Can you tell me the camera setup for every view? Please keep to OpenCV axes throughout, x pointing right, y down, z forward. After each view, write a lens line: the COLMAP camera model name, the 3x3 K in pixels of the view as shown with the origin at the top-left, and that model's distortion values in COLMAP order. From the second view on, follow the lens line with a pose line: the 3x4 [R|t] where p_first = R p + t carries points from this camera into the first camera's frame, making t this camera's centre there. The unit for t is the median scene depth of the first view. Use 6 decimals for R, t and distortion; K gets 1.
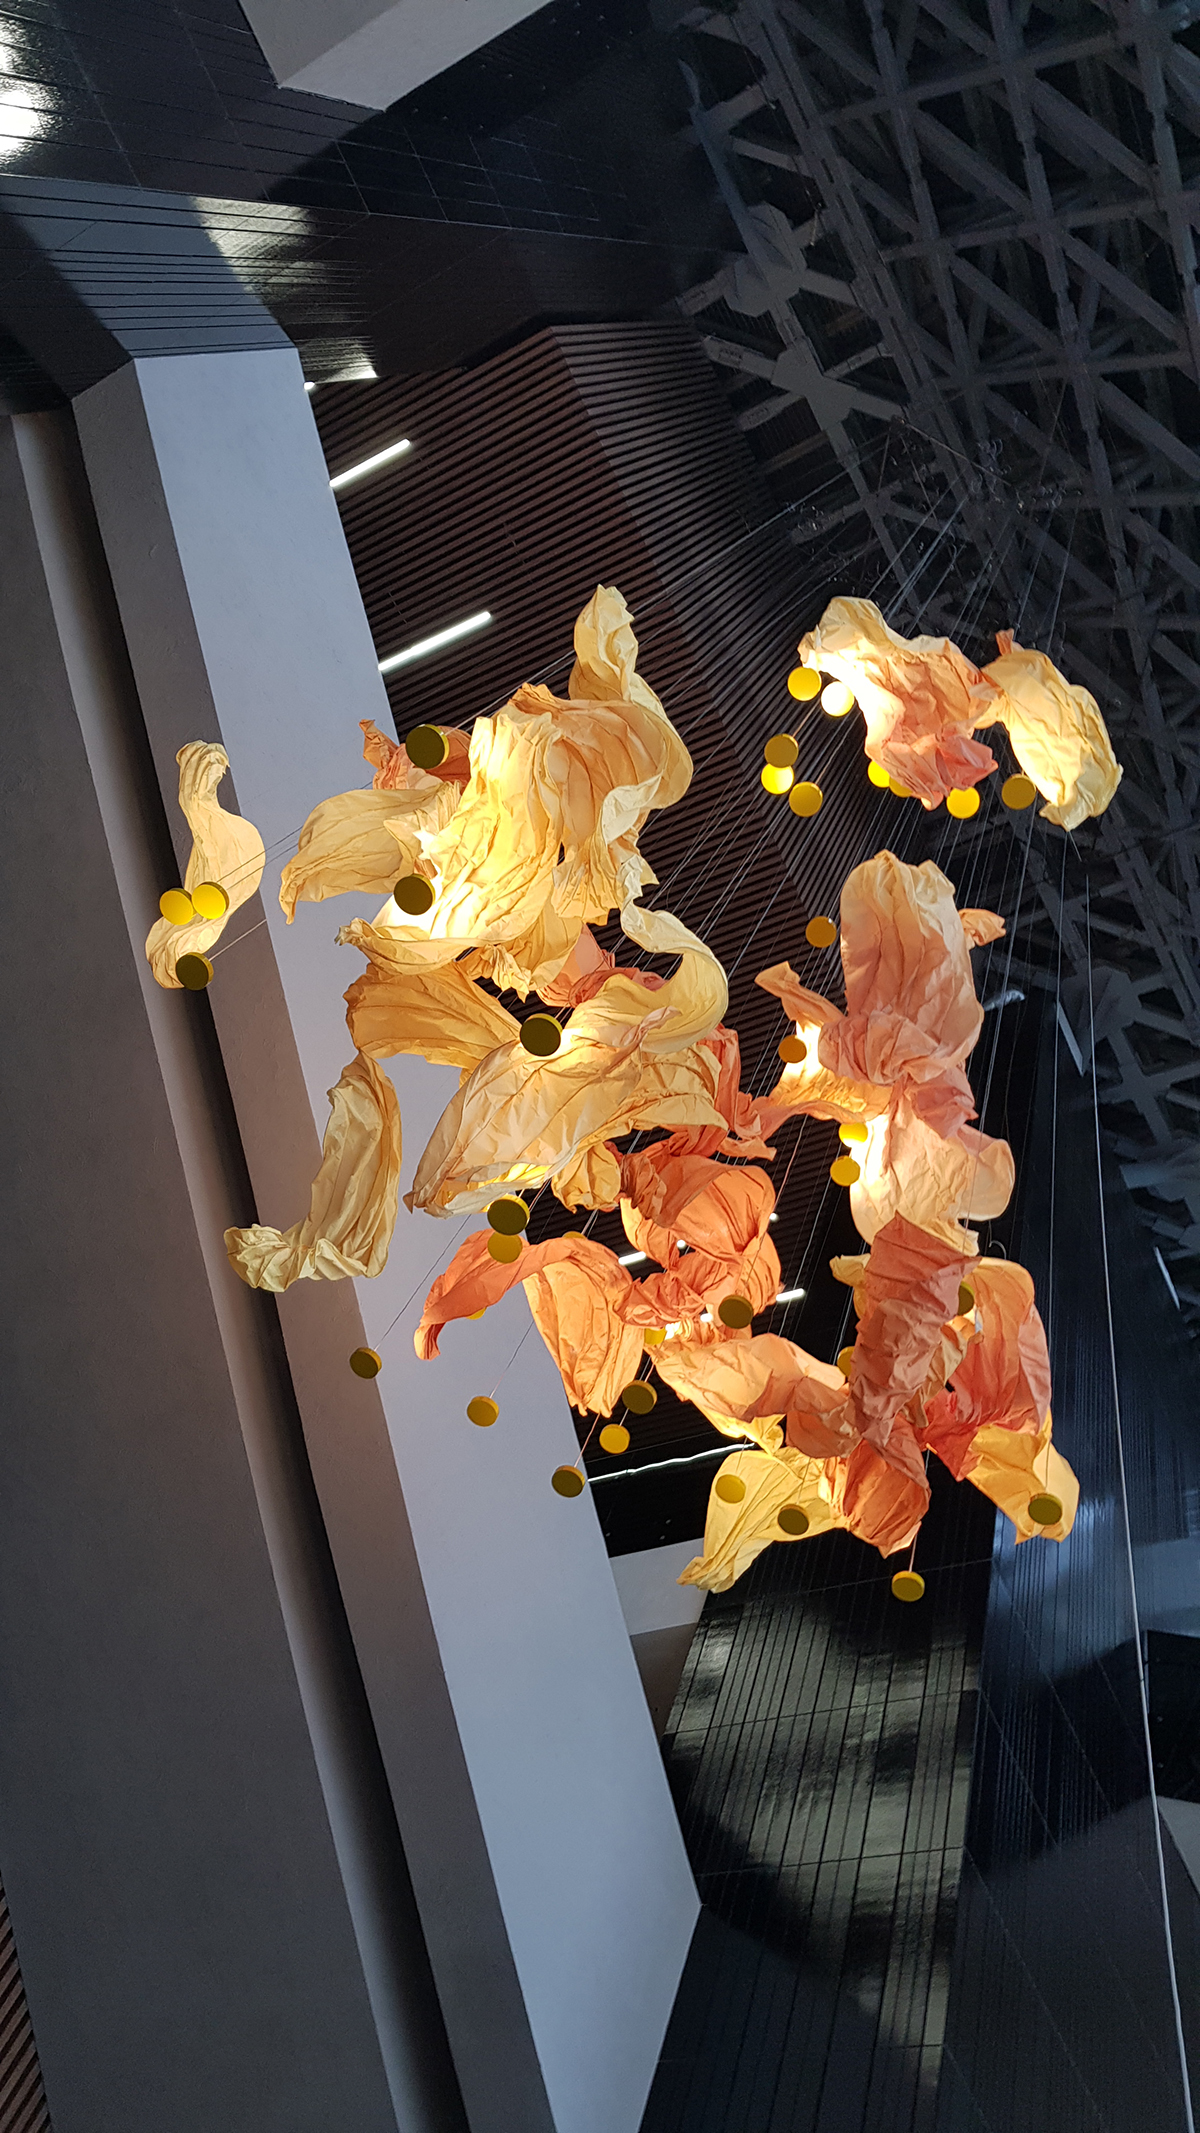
lens RADIAL K [[1671.0, 0, 607.2], [0, 1671.0, 1077.8], [0, 0, 1]] dist [-0.002599, -0.011200]
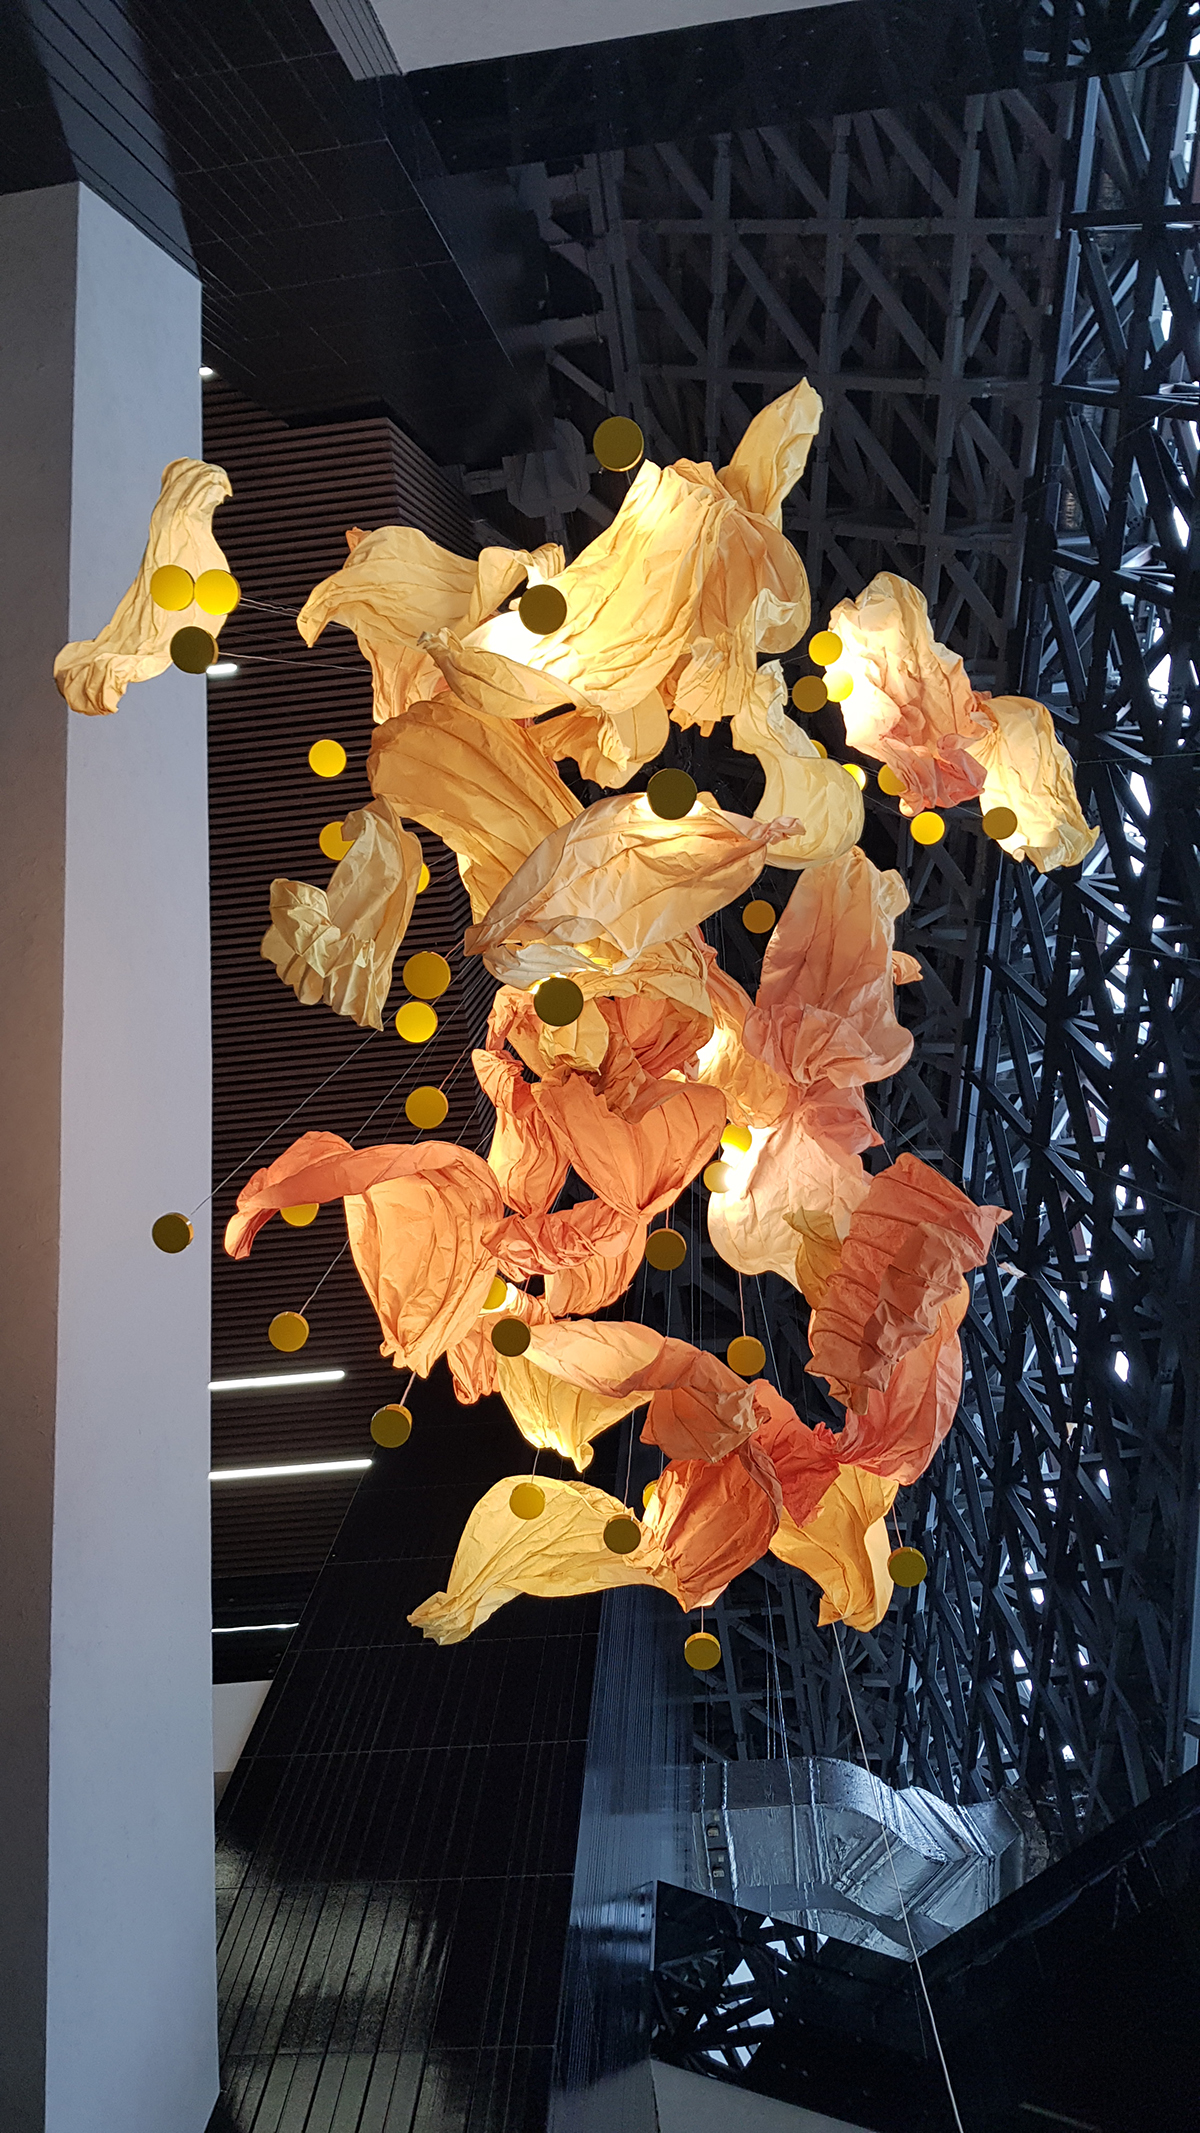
lens RADIAL K [[1671.0, 0, 593.2], [0, 1671.0, 1052.4], [0, 0, 1]] dist [-0.002599, -0.011200]
pose [[0.924469, 0.272297, 0.266855, -0.190179], [-0.221655, 0.953352, -0.204912, 0.201438], [-0.310203, 0.130285, 0.941700, 0.164823]]
